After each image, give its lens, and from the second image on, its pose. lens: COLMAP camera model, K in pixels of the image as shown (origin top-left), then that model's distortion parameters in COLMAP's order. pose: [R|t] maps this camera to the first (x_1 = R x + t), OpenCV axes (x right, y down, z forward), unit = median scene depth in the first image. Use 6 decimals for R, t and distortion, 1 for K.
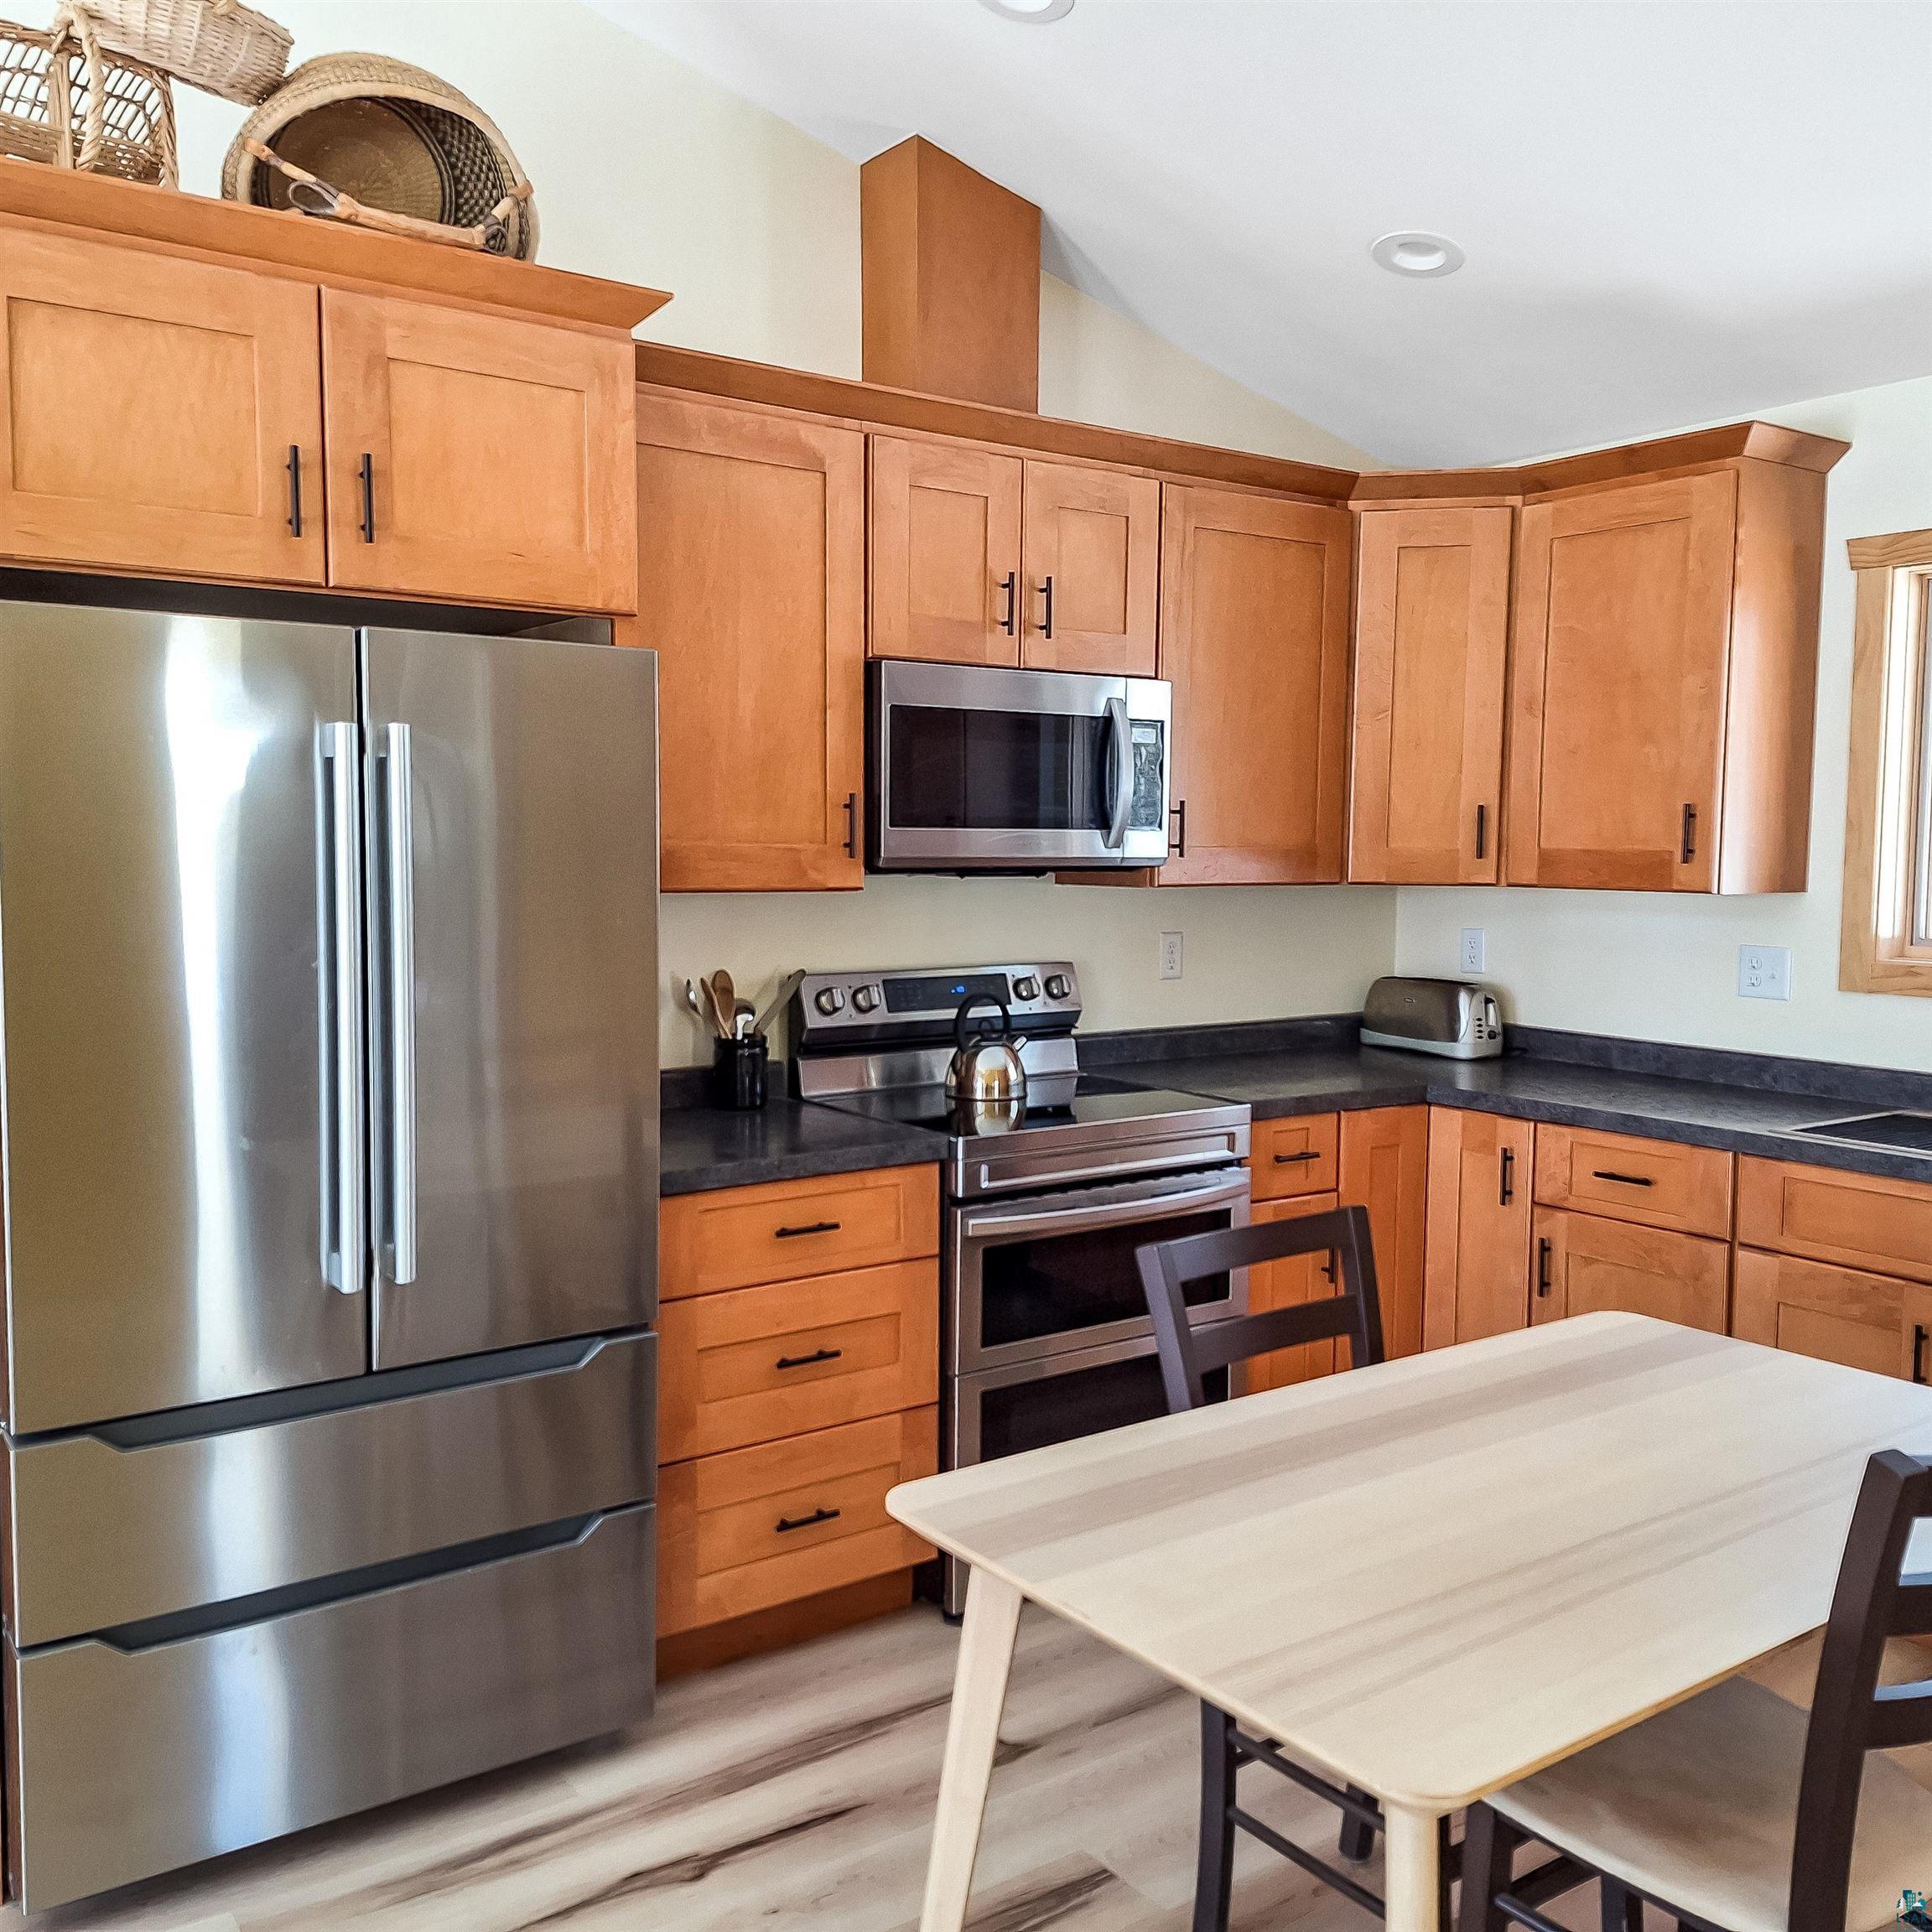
lens RADIAL K [[1756.6, 0, 918.2], [0, 1756.6, 961.6], [0, 0, 1]] dist [0.122147, -0.190219]
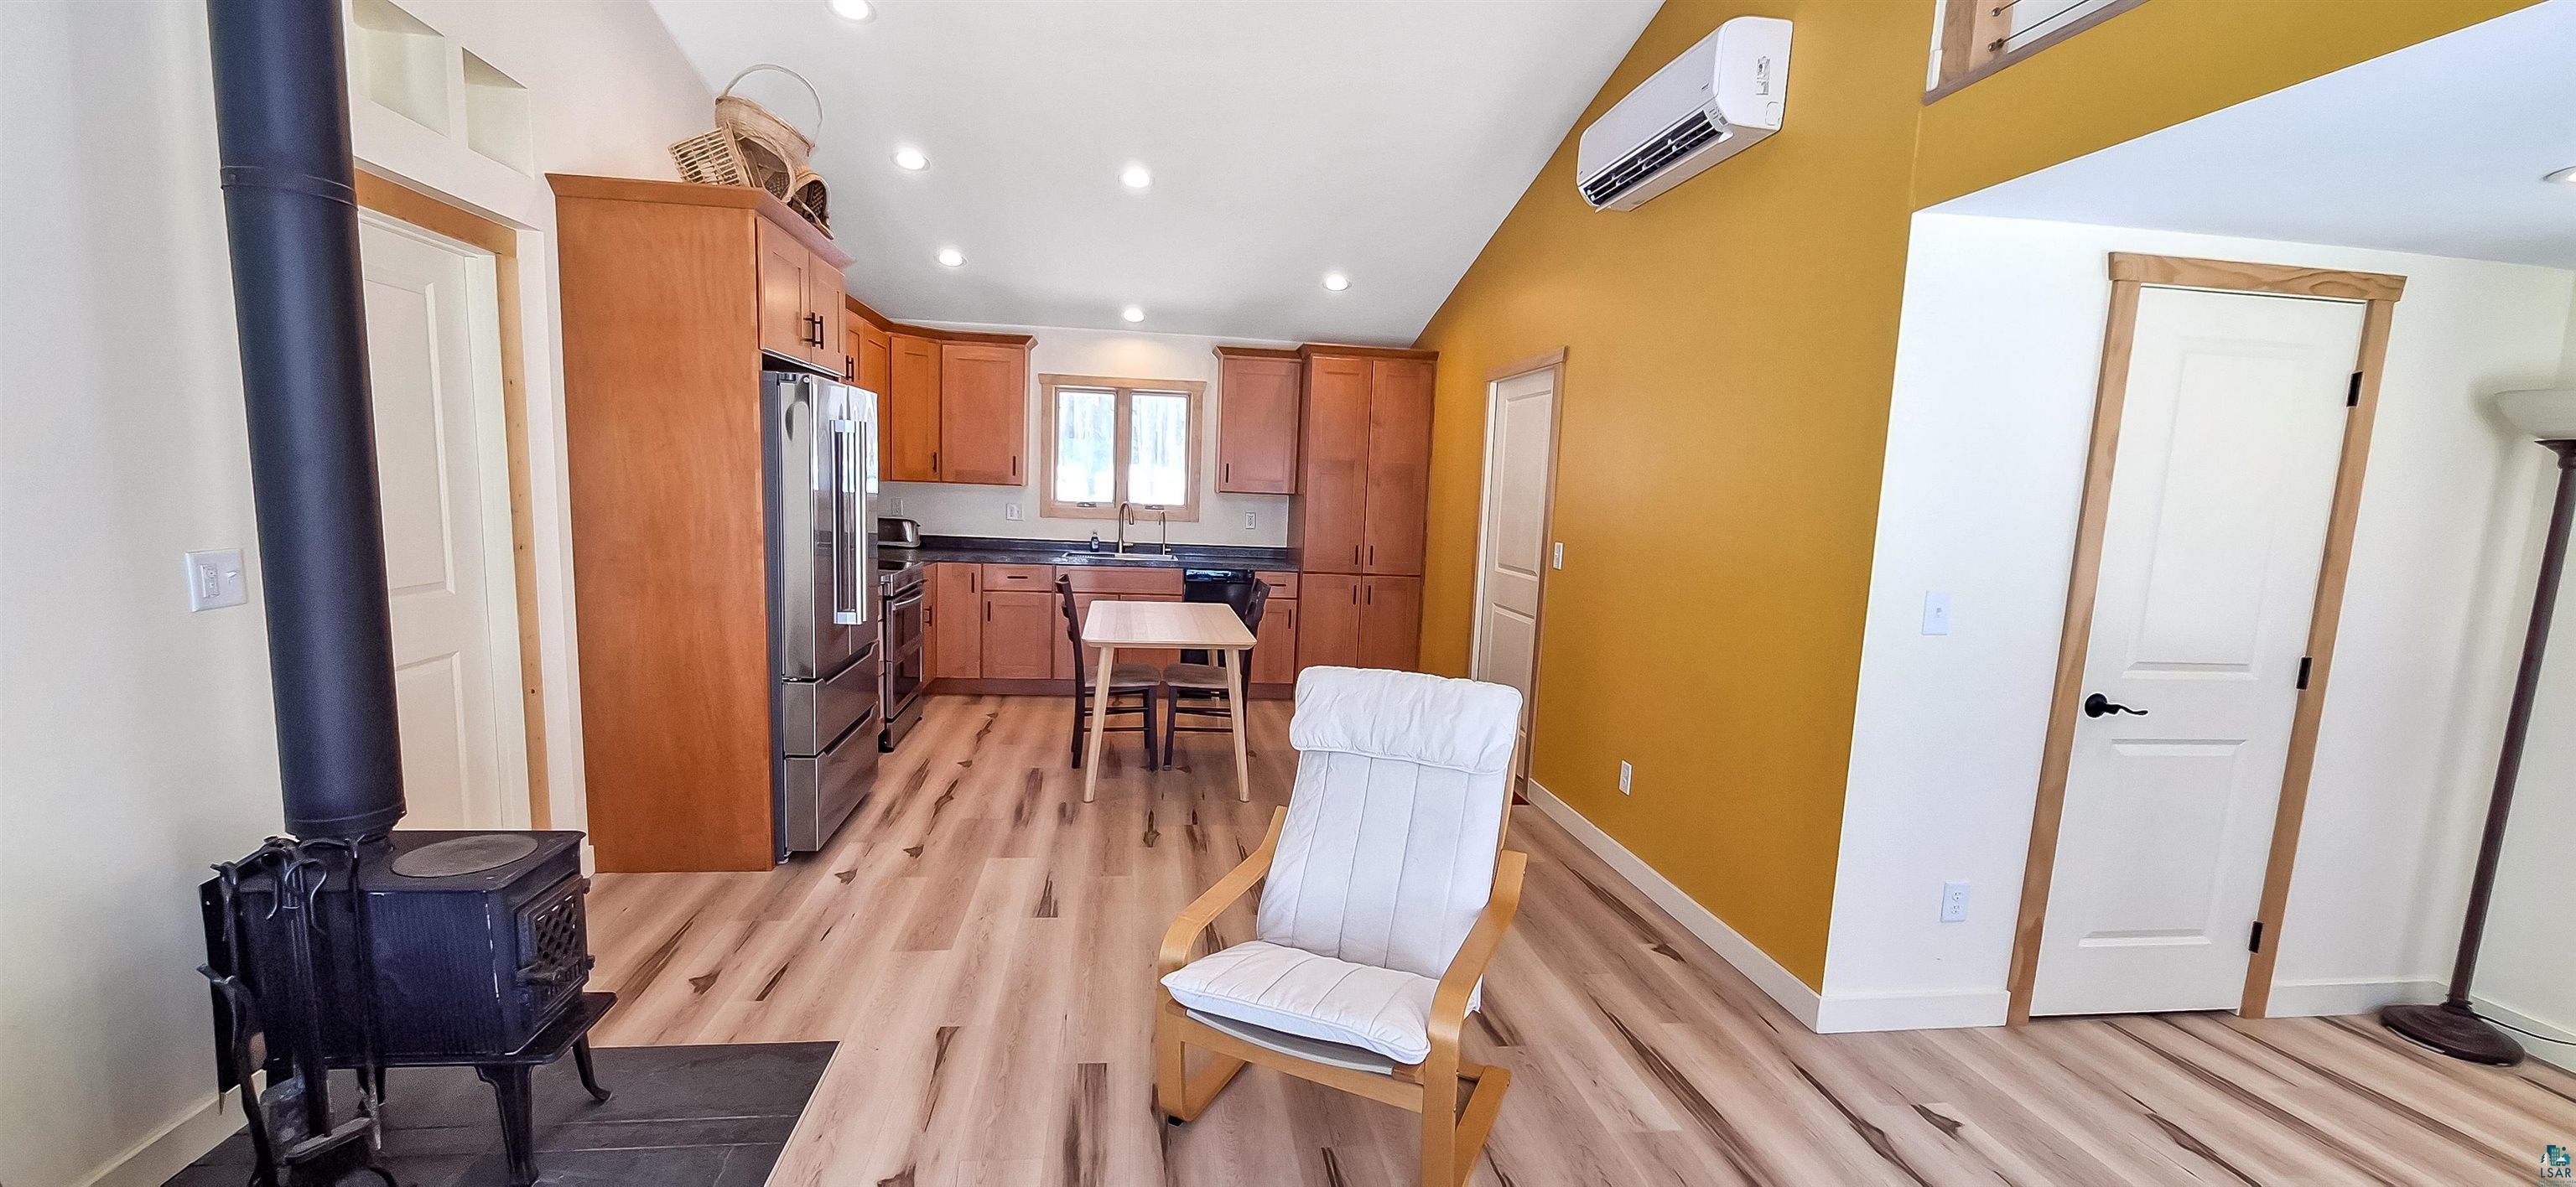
lens RADIAL K [[1013.0, 0, 1248.5], [0, 1013.0, 624.4], [0, 0, 1]] dist [-0.000474, -0.000033]
pose [[0.474868, -0.110676, 0.873070, -0.938542], [0.024344, 0.993333, 0.112681, 0.012160], [-0.879720, -0.032254, 0.474396, -0.198550]]
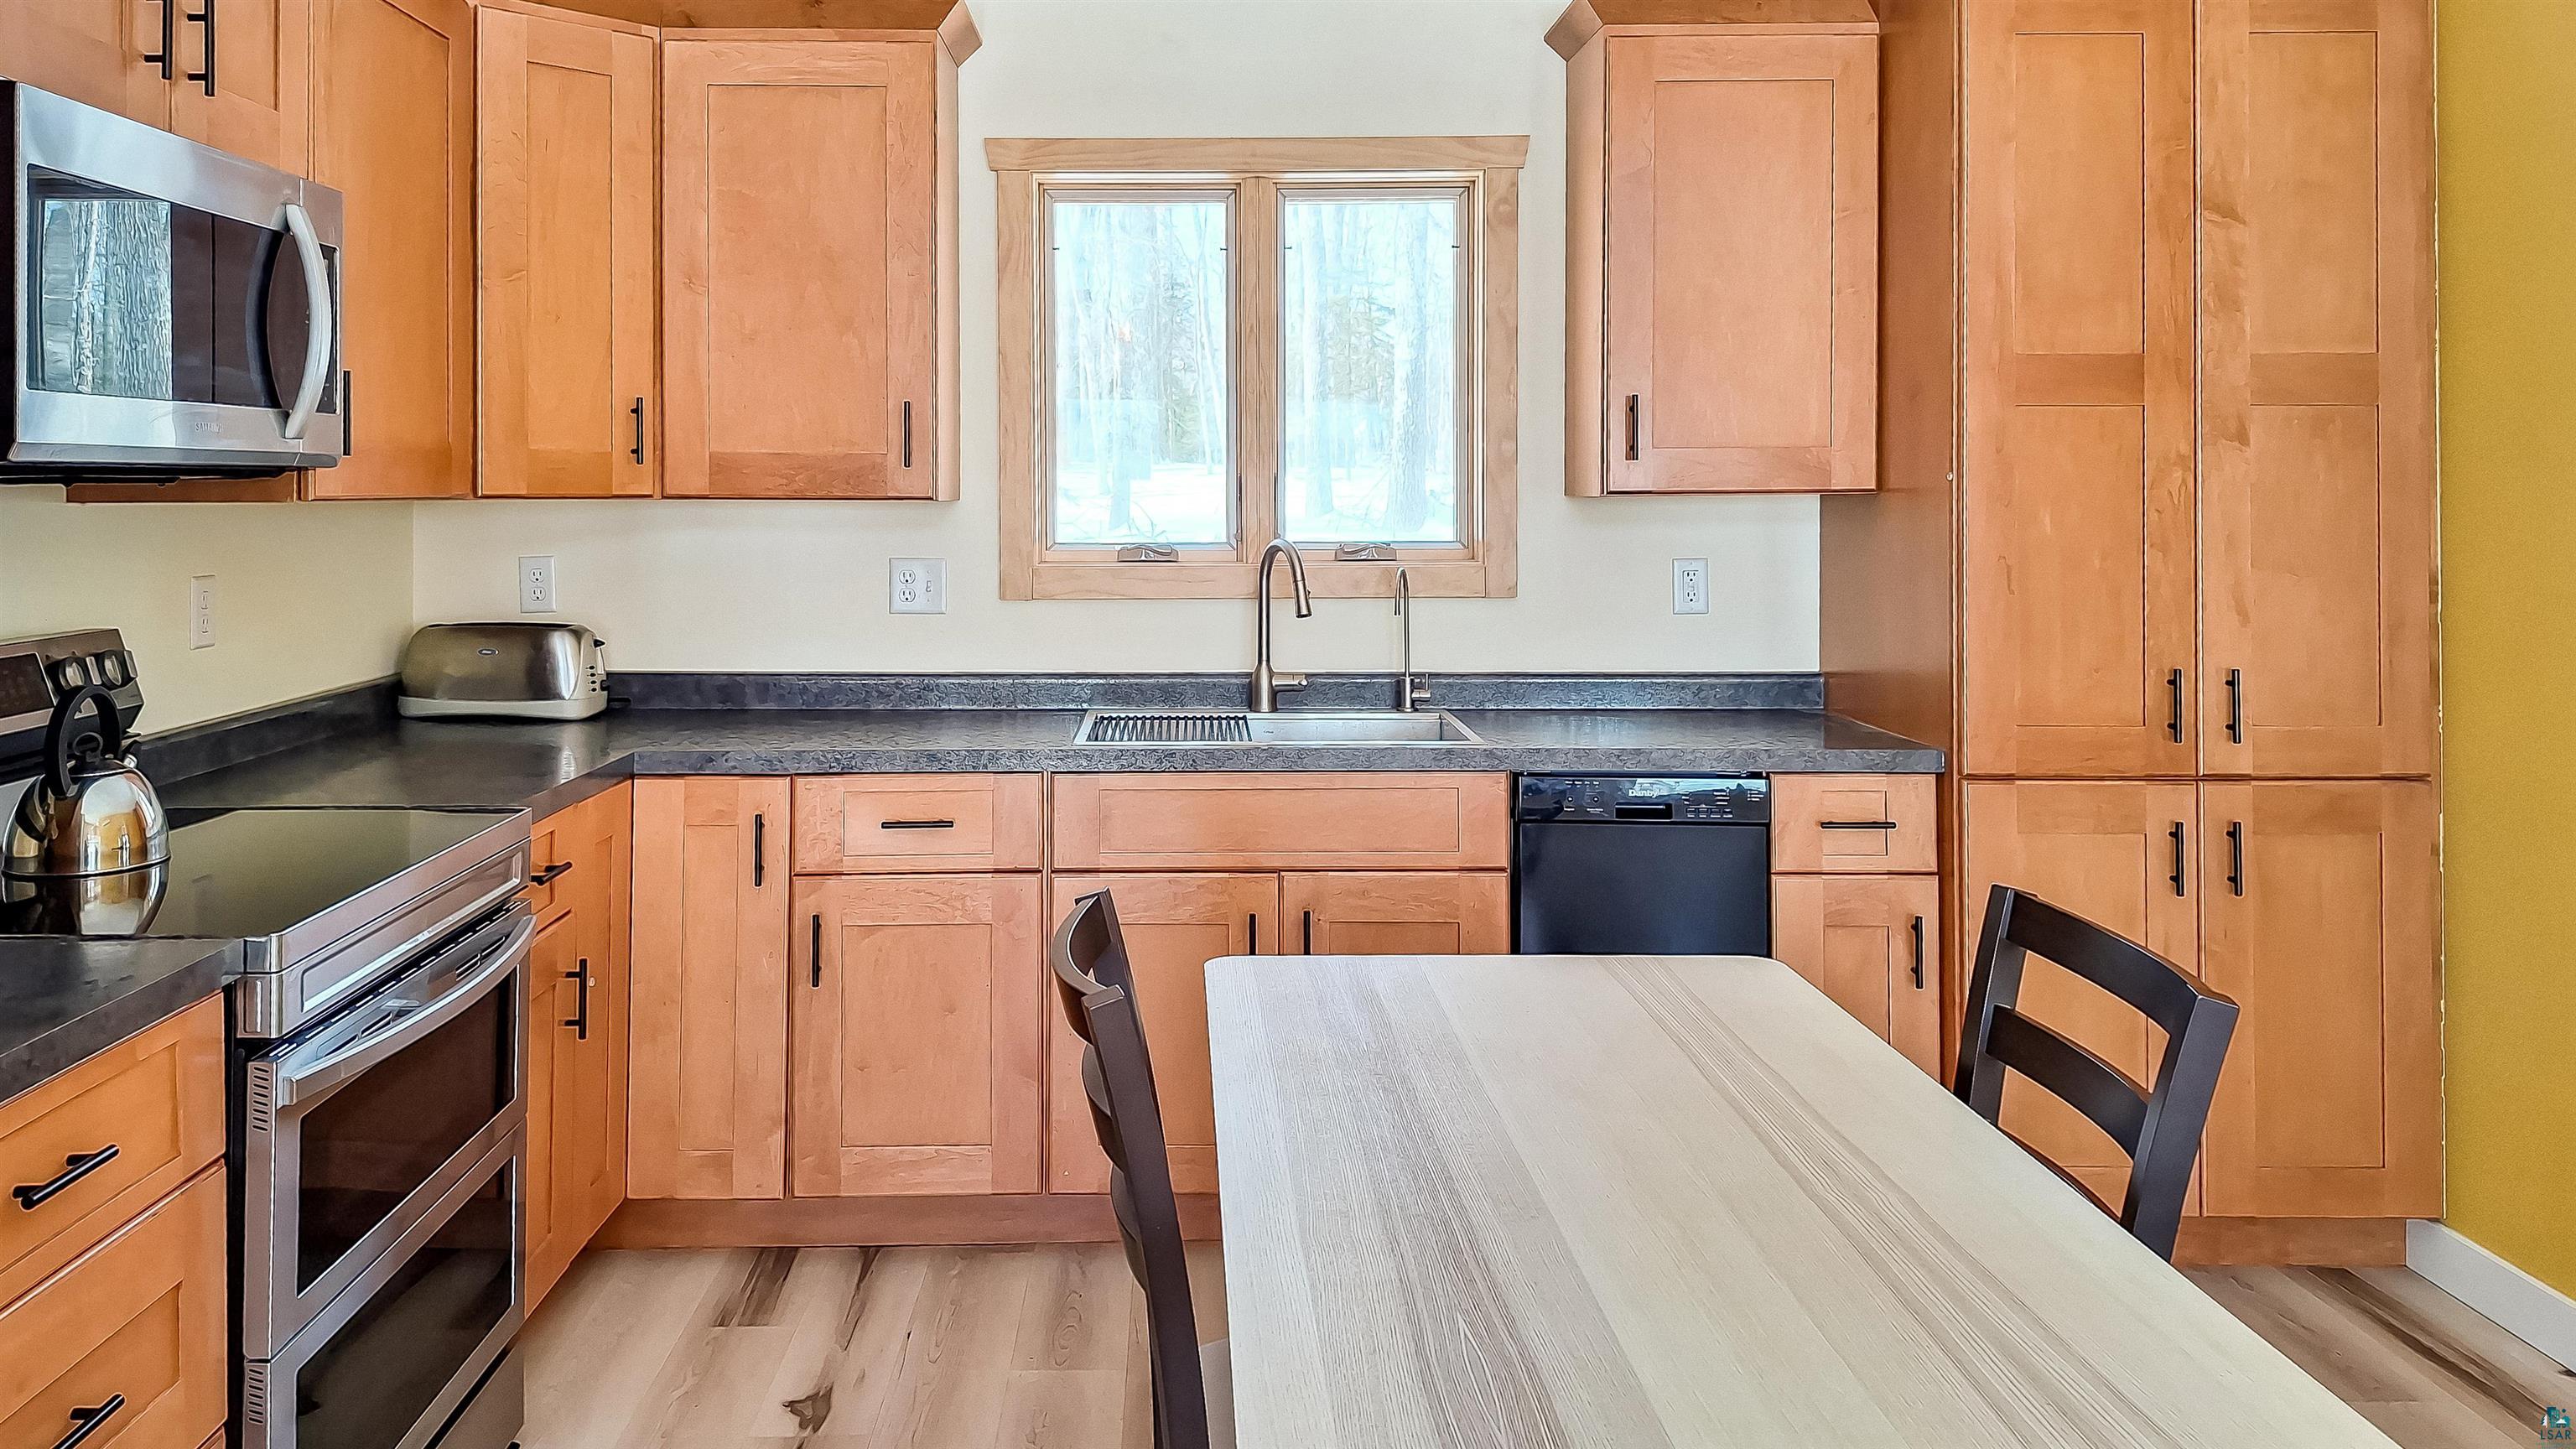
lens RADIAL K [[1809.9, 0, 1208.4], [0, 1809.9, 532.5], [0, 0, 1]] dist [0.018418, -0.001666]
pose [[0.559129, -0.026000, 0.828673, -0.244968], [0.063284, 0.997931, -0.011388, -0.001871], [-0.826662, 0.058809, 0.559617, 0.362391]]
